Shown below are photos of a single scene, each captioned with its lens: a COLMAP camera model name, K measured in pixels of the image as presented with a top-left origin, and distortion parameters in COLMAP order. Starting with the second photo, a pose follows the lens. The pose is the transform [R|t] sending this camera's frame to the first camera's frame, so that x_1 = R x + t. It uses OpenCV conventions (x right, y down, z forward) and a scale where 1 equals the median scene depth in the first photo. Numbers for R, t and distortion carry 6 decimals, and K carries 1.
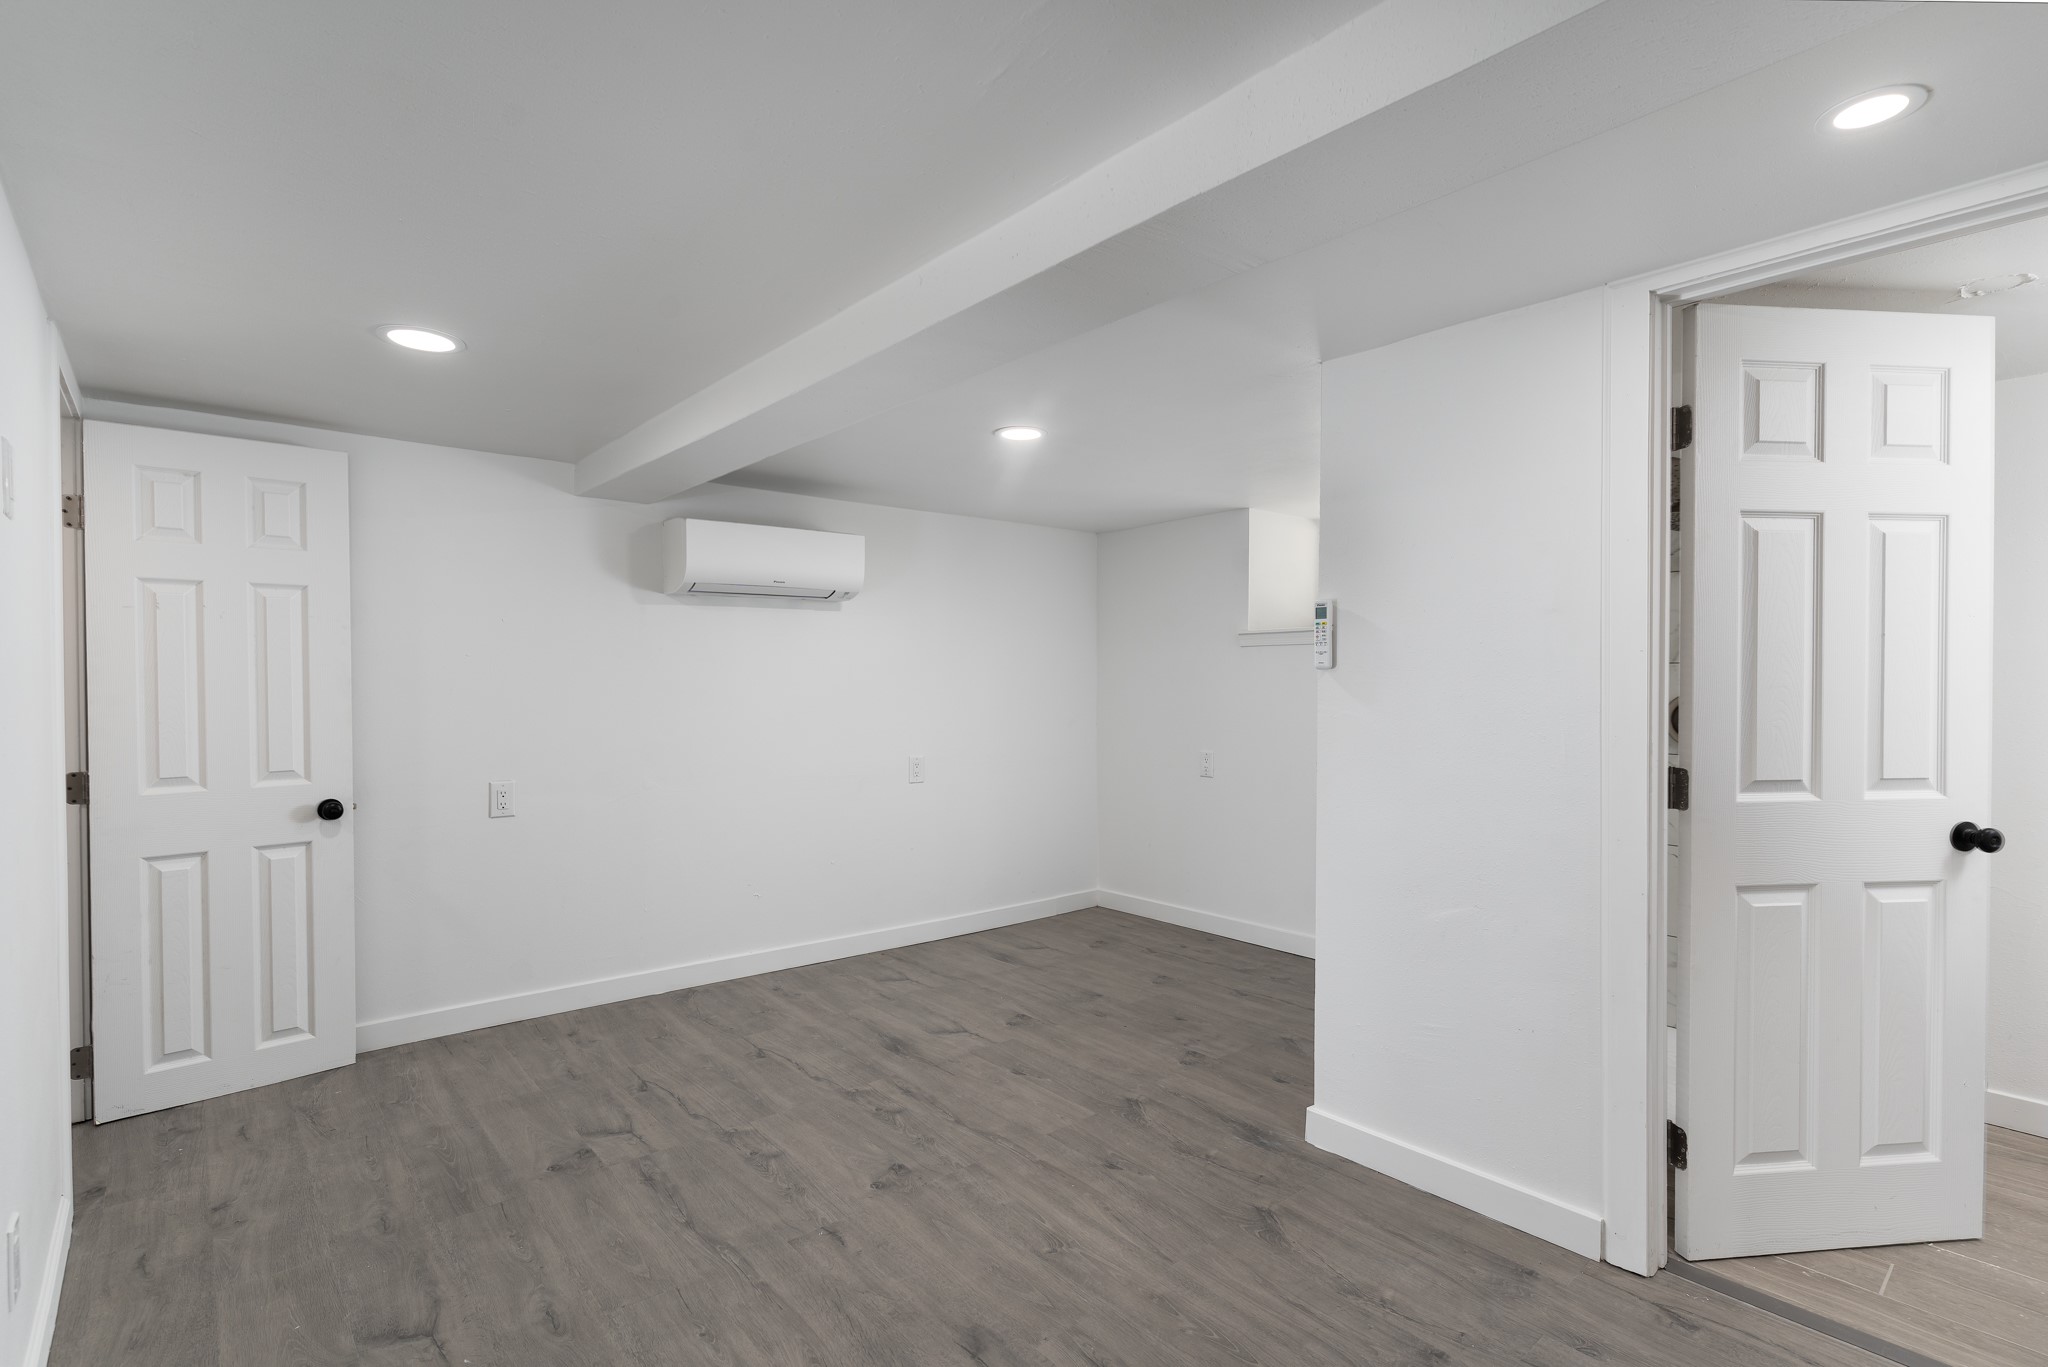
lens RADIAL K [[984.4, 0, 1027.1], [0, 984.4, 683.3], [0, 0, 1]] dist [0.002825, 0.000934]
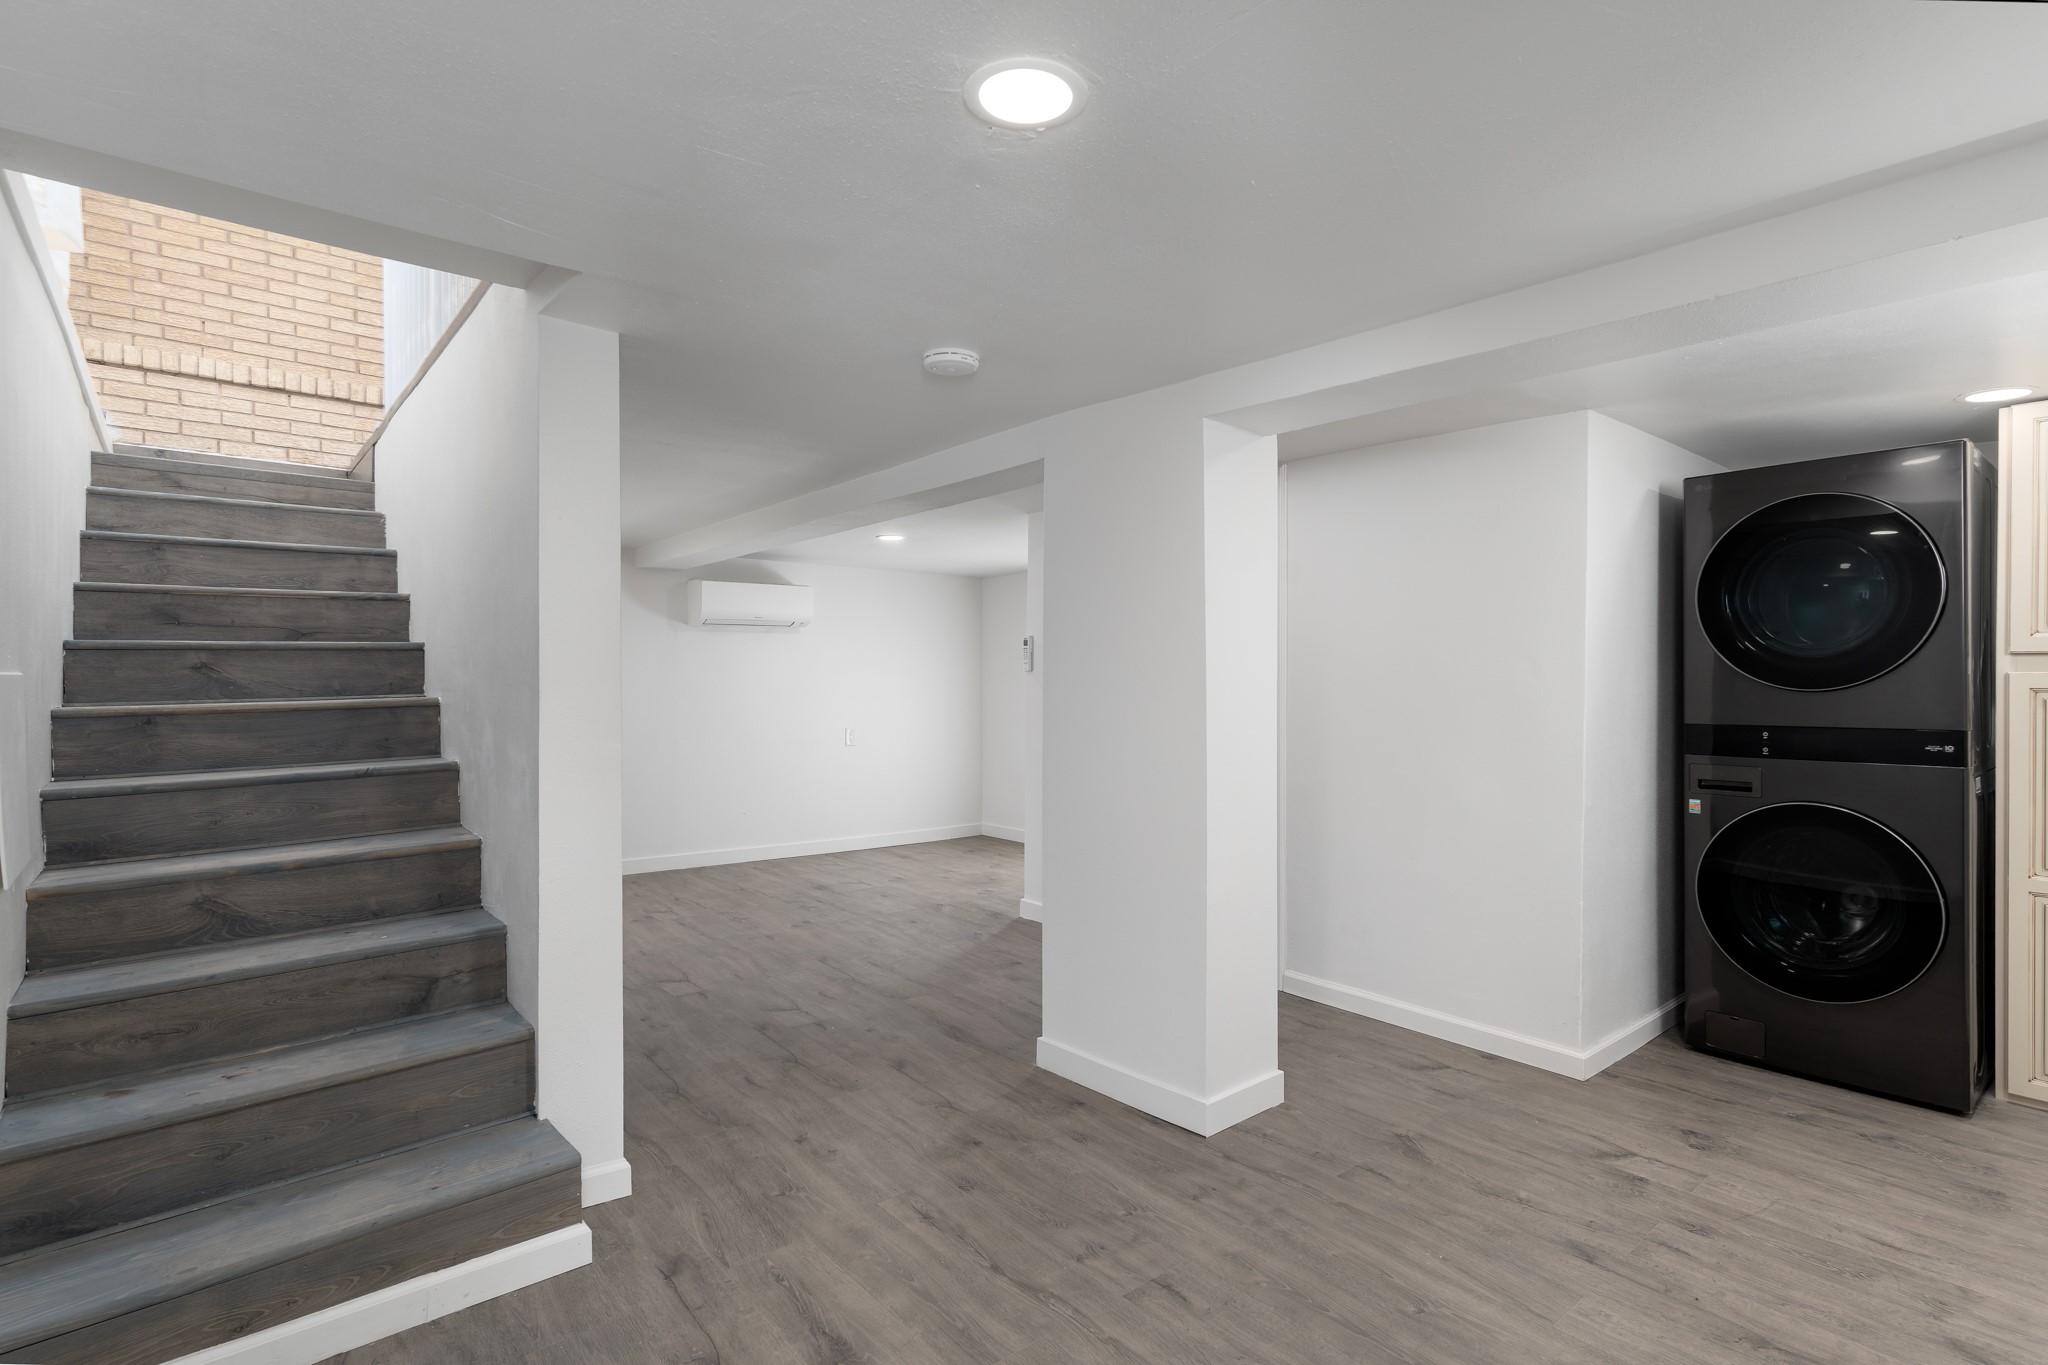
lens RADIAL K [[984.4, 0, 1026.1], [0, 984.4, 680.8], [0, 0, 1]] dist [0.002825, 0.000934]
pose [[0.999921, 0.003119, -0.012216, 0.346152], [-0.003186, 0.999980, -0.005435, 0.014764], [0.012199, 0.005474, 0.999911, -1.017893]]
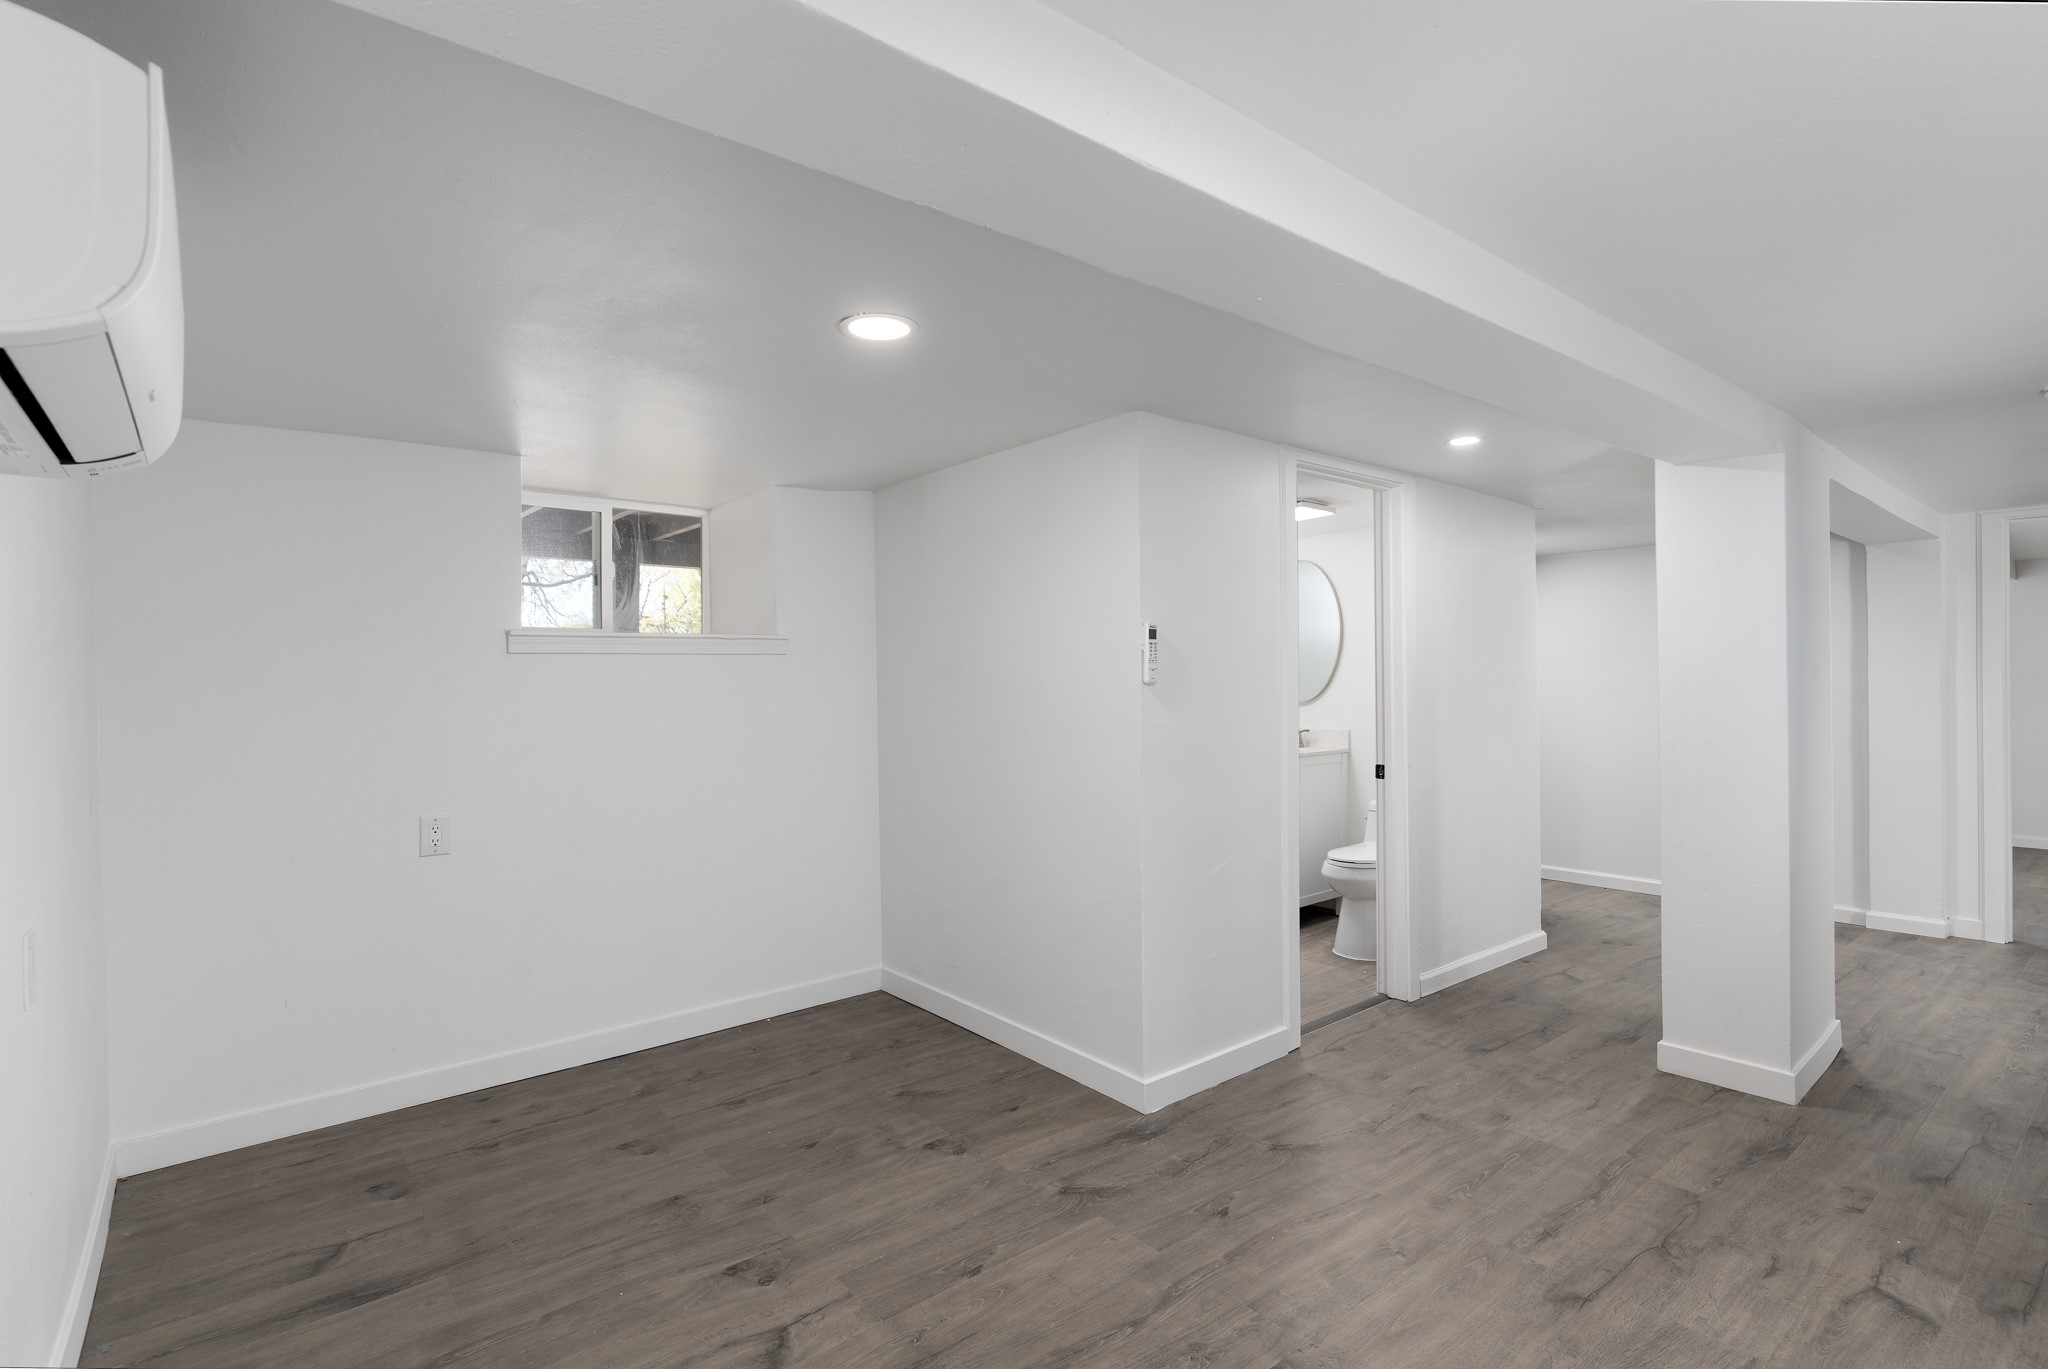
lens RADIAL K [[984.4, 0, 1016.6], [0, 984.4, 674.2], [0, 0, 1]] dist [0.002825, 0.000934]
pose [[0.021754, 0.009750, 0.999716, -0.888467], [0.017962, 0.999787, -0.010142, -0.017531], [-0.999602, 0.018177, 0.021574, 1.202327]]
